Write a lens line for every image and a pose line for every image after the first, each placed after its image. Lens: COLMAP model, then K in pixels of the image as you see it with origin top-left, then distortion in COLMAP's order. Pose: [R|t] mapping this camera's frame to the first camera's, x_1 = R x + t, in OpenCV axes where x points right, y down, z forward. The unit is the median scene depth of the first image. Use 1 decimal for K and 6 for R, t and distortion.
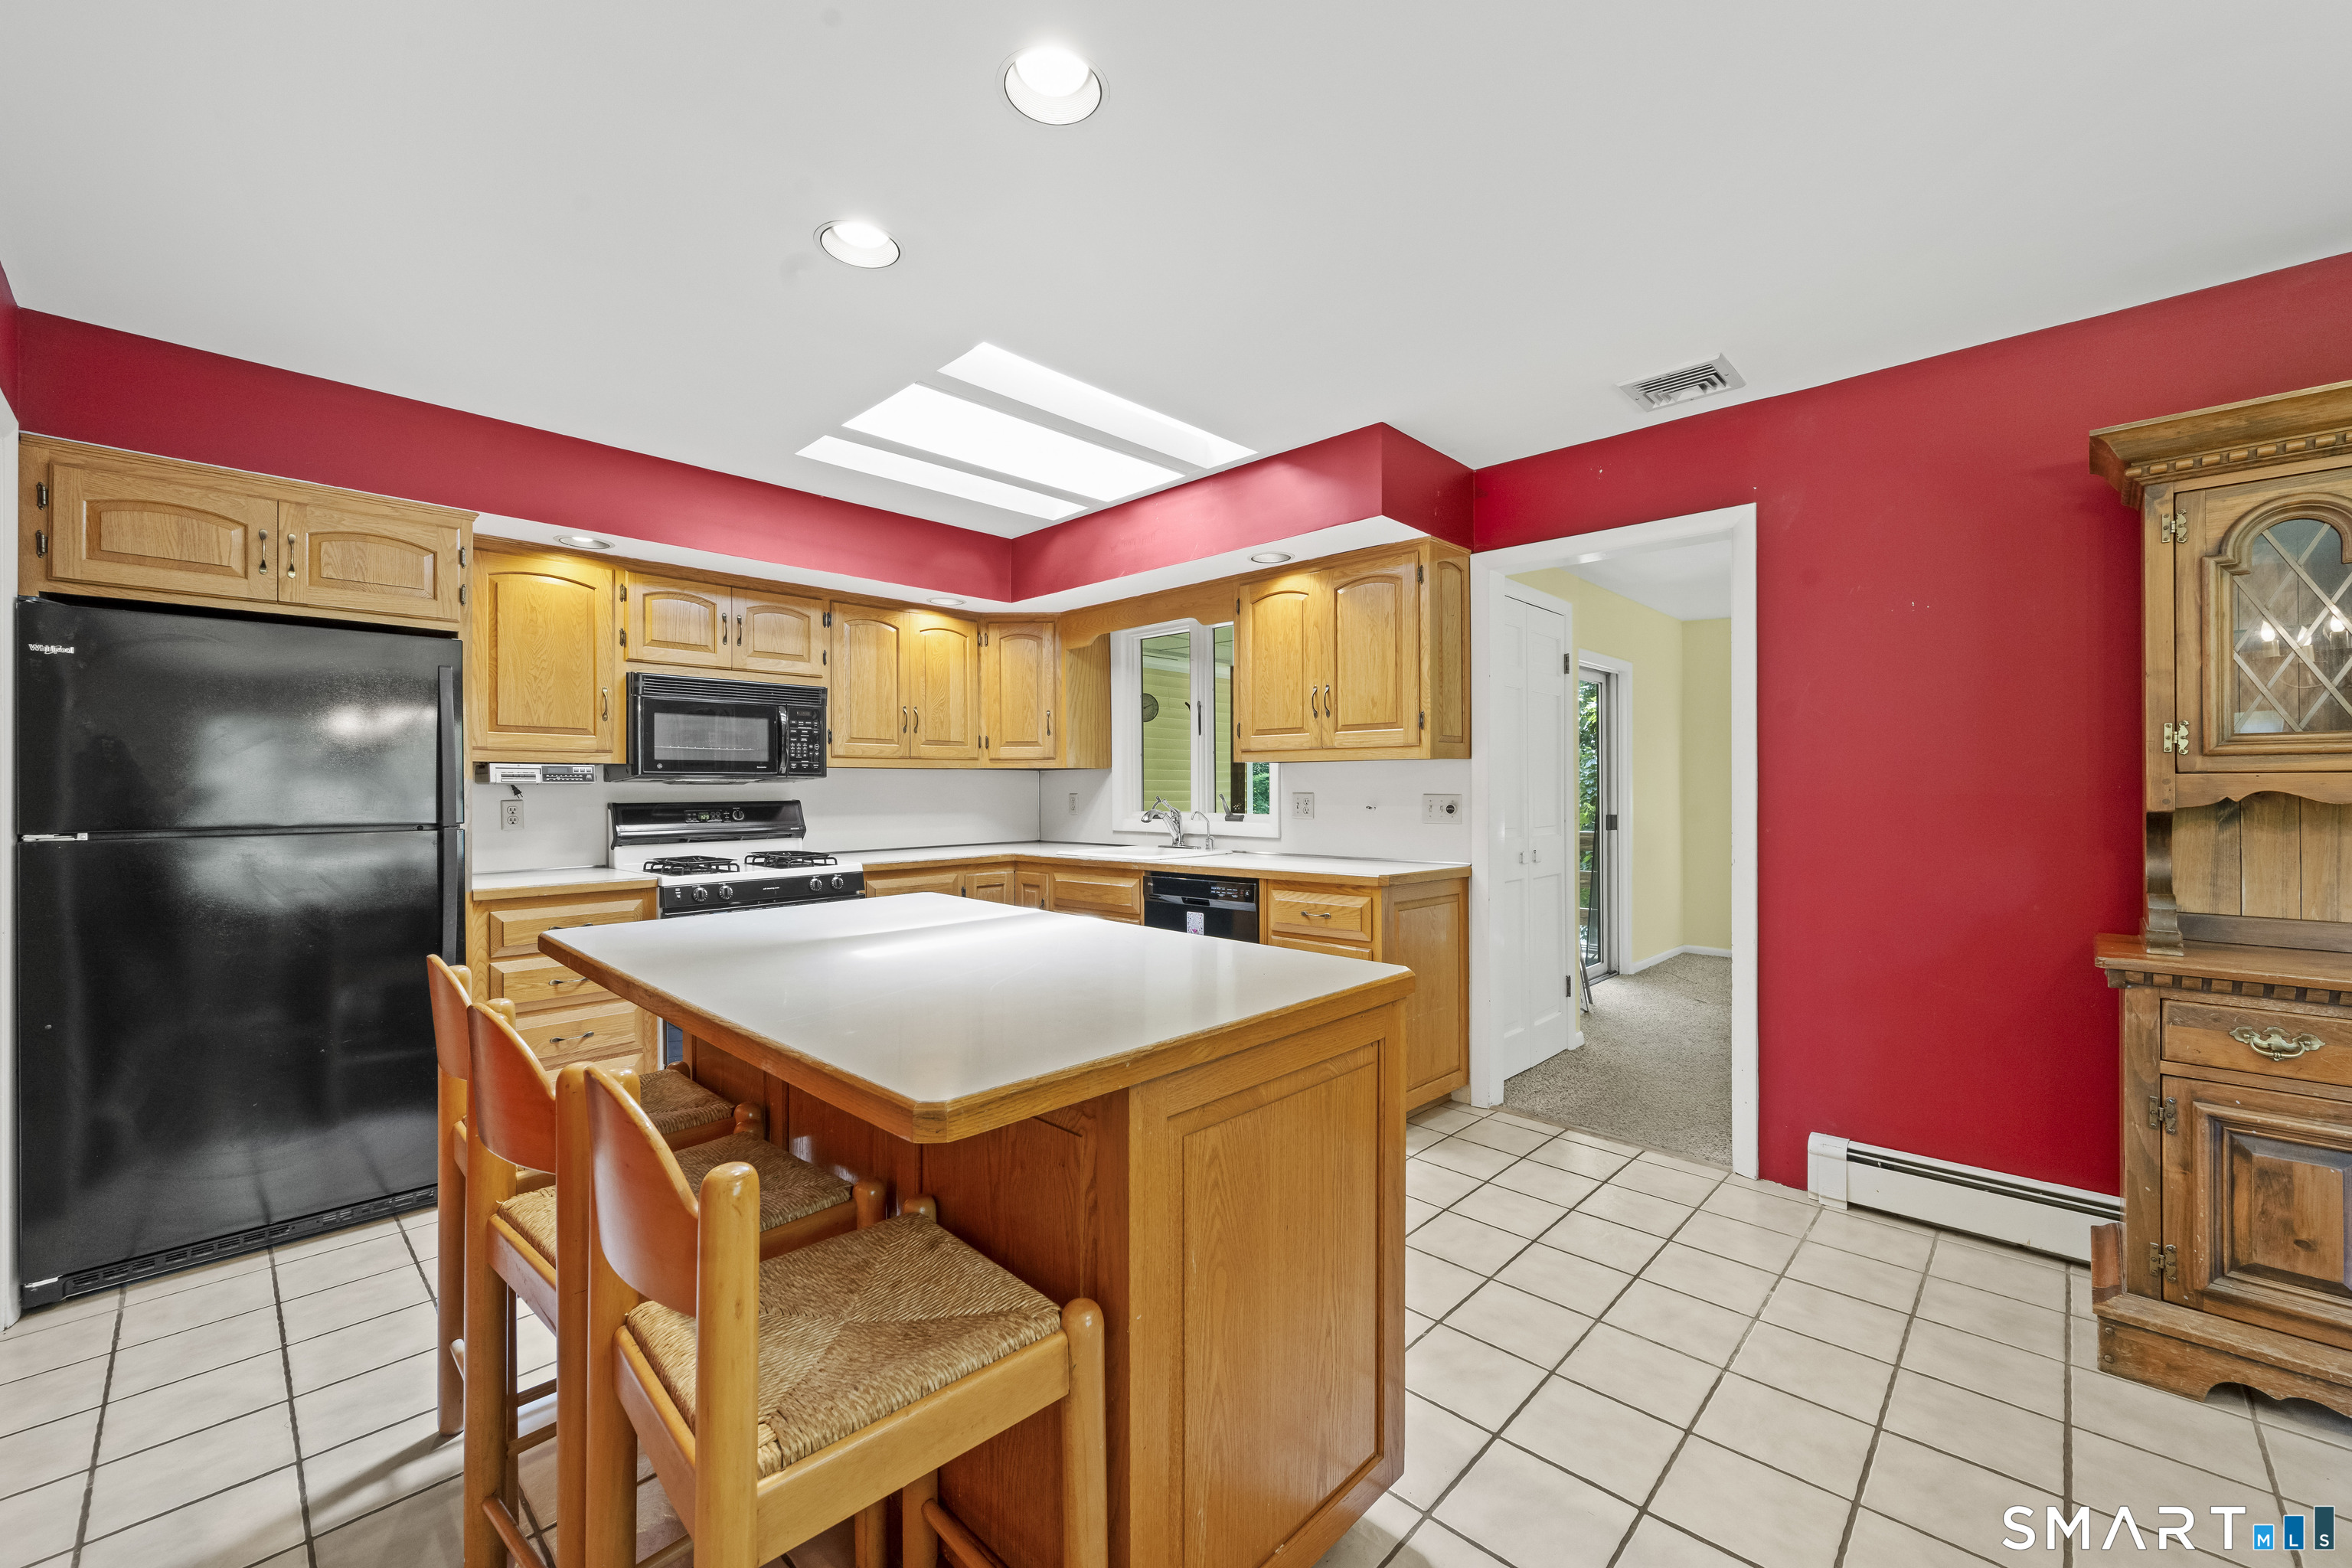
lens RADIAL K [[925.6, 0, 1183.1], [0, 925.6, 790.8], [0, 0, 1]] dist [-0.000408, 0.000029]
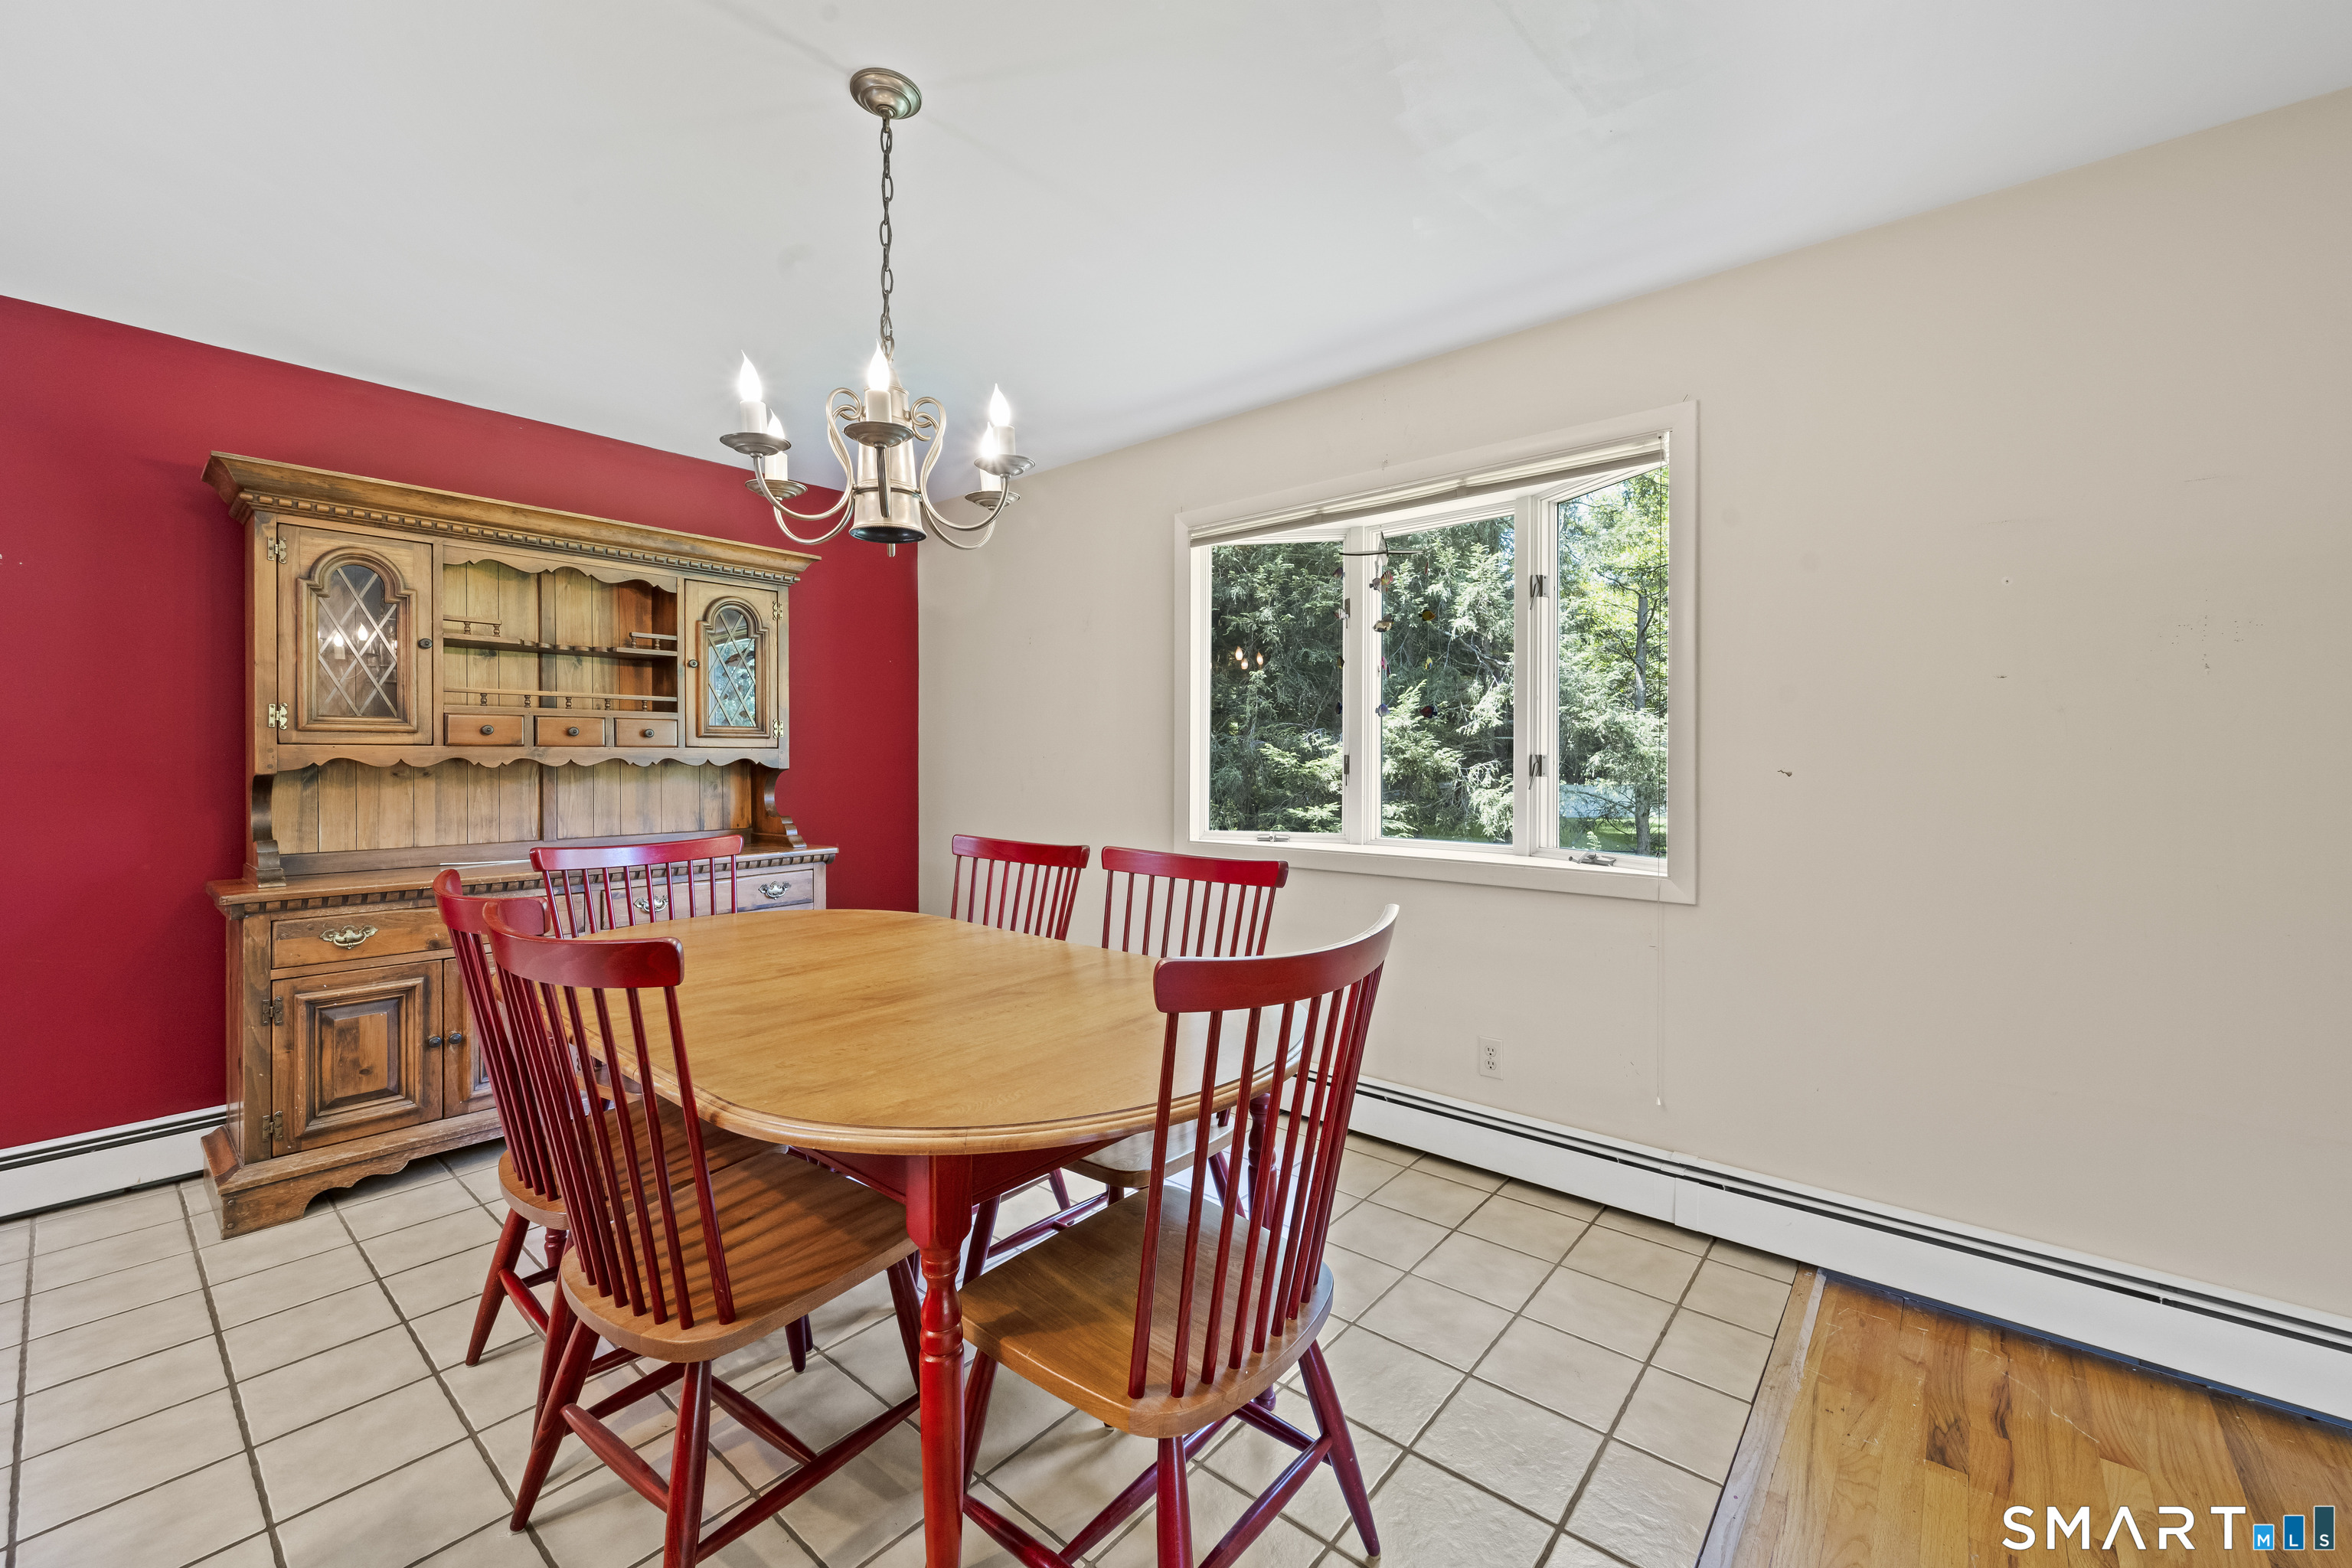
lens RADIAL K [[945.2, 0, 1184.1], [0, 945.2, 756.1], [0, 0, 1]] dist [0.000078, -0.000161]
pose [[-0.062880, 0.004525, 0.998011, -0.191292], [-0.000524, 0.999989, -0.004567, 0.001902], [-0.998021, -0.000810, -0.062877, -0.101775]]
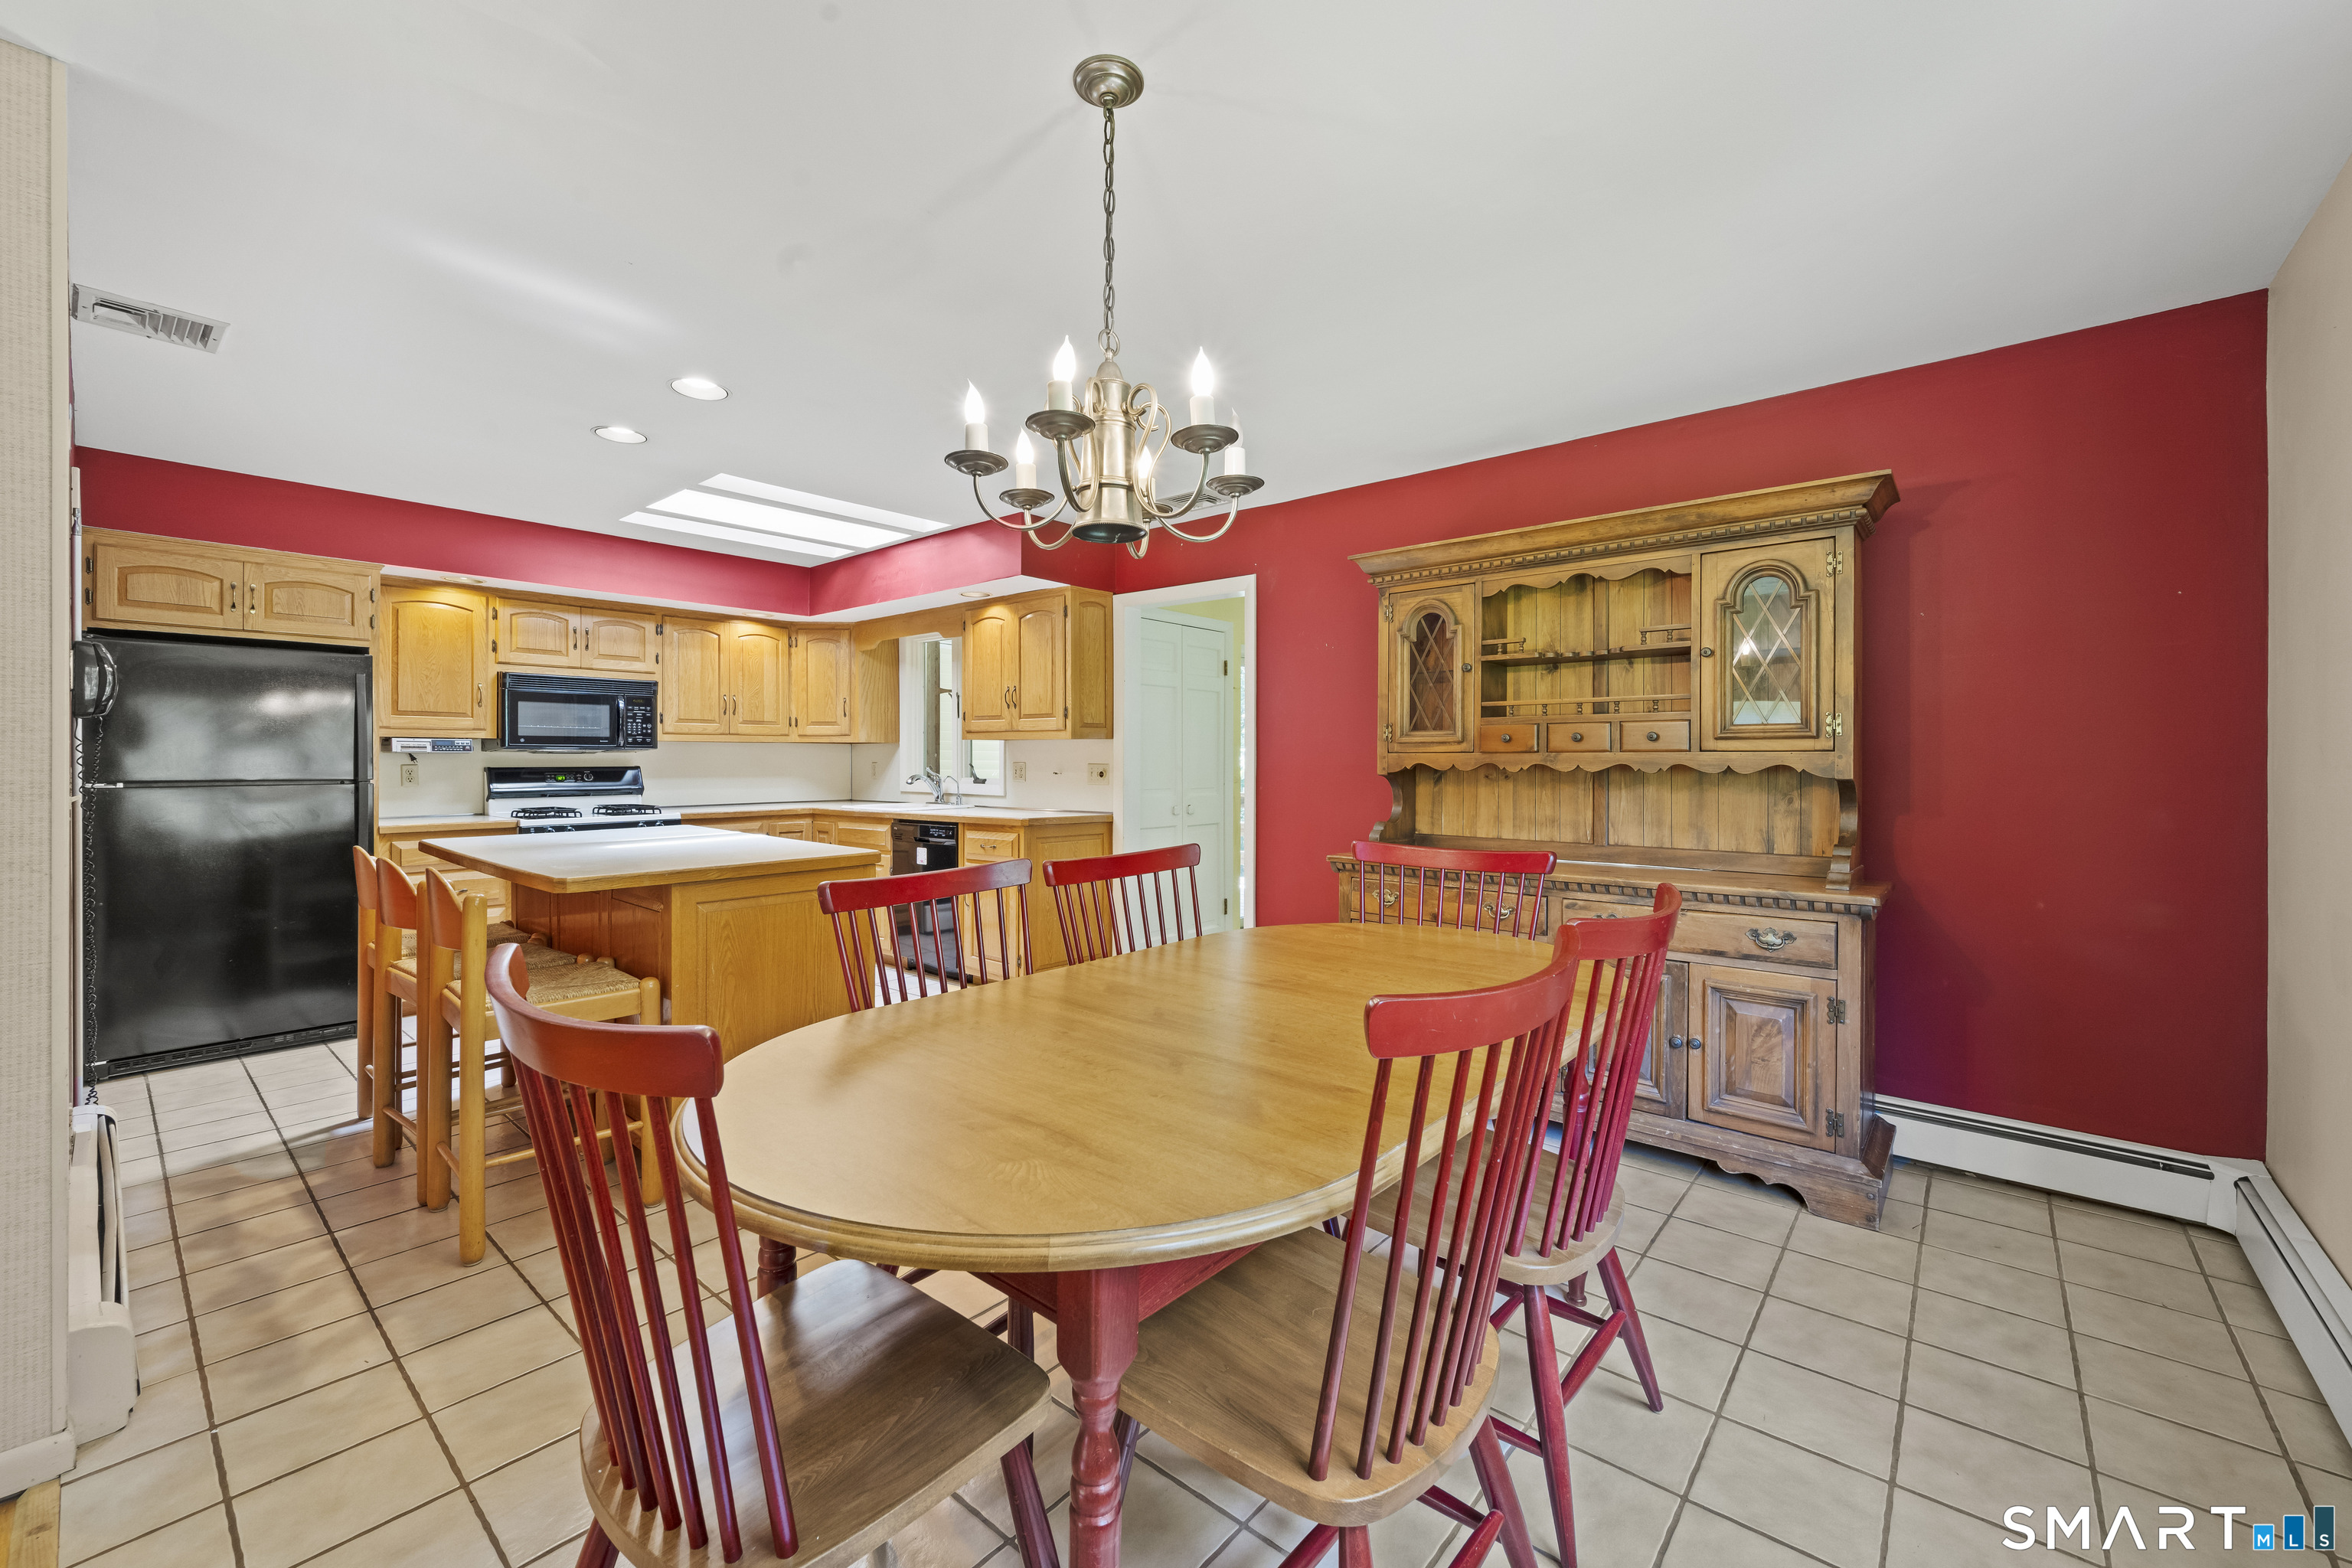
lens RADIAL K [[934.4, 0, 1179.7], [0, 934.4, 763.7], [0, 0, 1]] dist [-0.000382, 0.000003]
pose [[0.998583, 0.005035, 0.052983, 0.376344], [-0.005166, 0.999984, 0.002333, -0.000304], [-0.052970, -0.002604, 0.998593, -0.488308]]
